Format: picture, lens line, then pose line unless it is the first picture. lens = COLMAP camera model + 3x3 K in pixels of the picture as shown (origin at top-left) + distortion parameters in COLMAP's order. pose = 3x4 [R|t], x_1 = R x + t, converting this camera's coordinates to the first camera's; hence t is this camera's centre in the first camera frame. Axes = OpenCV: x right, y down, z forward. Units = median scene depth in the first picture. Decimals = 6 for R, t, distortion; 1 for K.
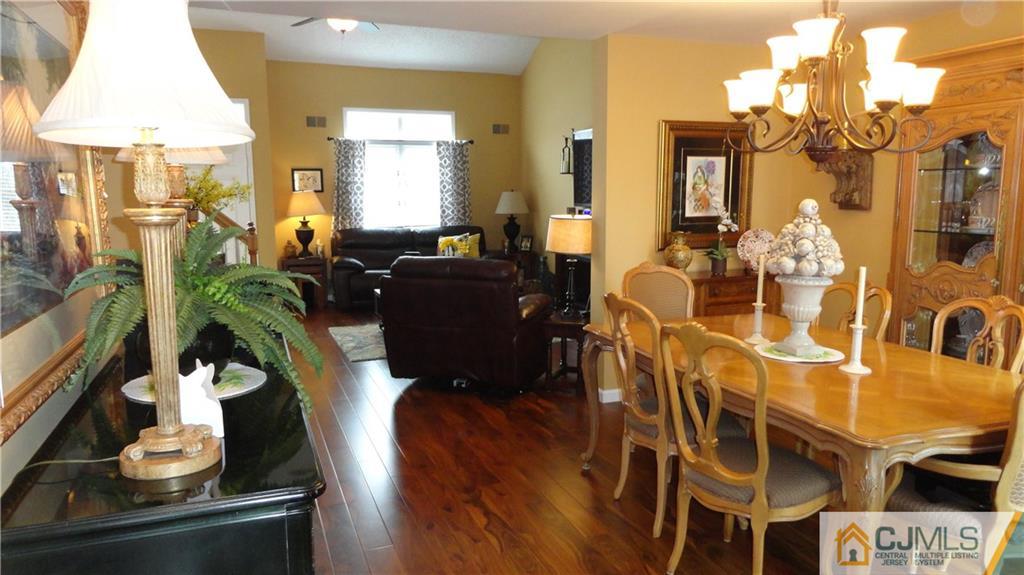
lens RADIAL K [[704.3, 0, 512.0], [0, 704.3, 287.5], [0, 0, 1]] dist [0.004609, 0.000438]
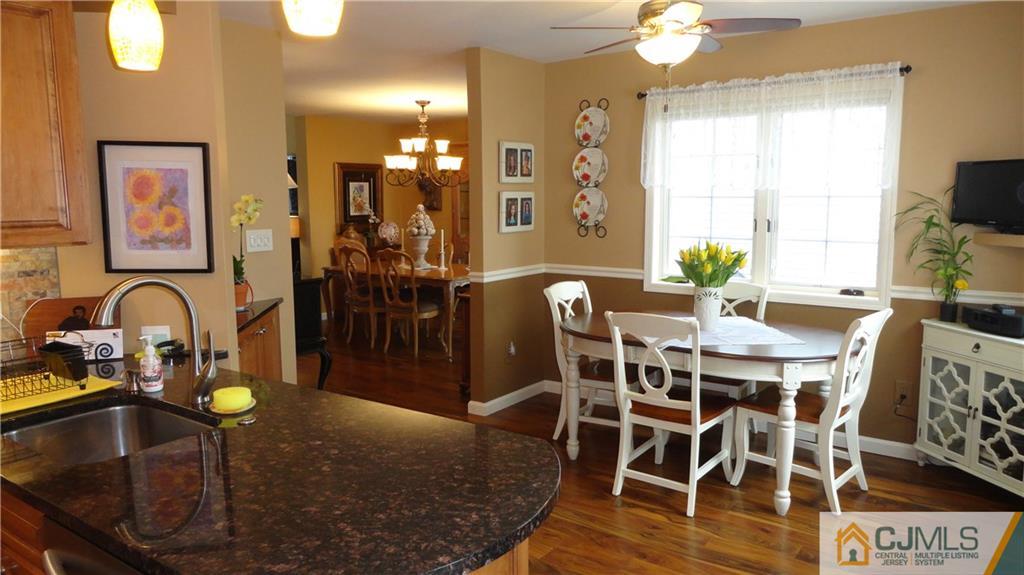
lens RADIAL K [[704.3, 0, 512.0], [0, 704.3, 287.5], [0, 0, 1]] dist [0.004609, 0.000438]
pose [[0.841500, -0.072251, 0.535404, -0.410150], [0.078633, 0.996844, 0.010932, 0.102716], [-0.534504, 0.032901, 0.844525, -0.785932]]
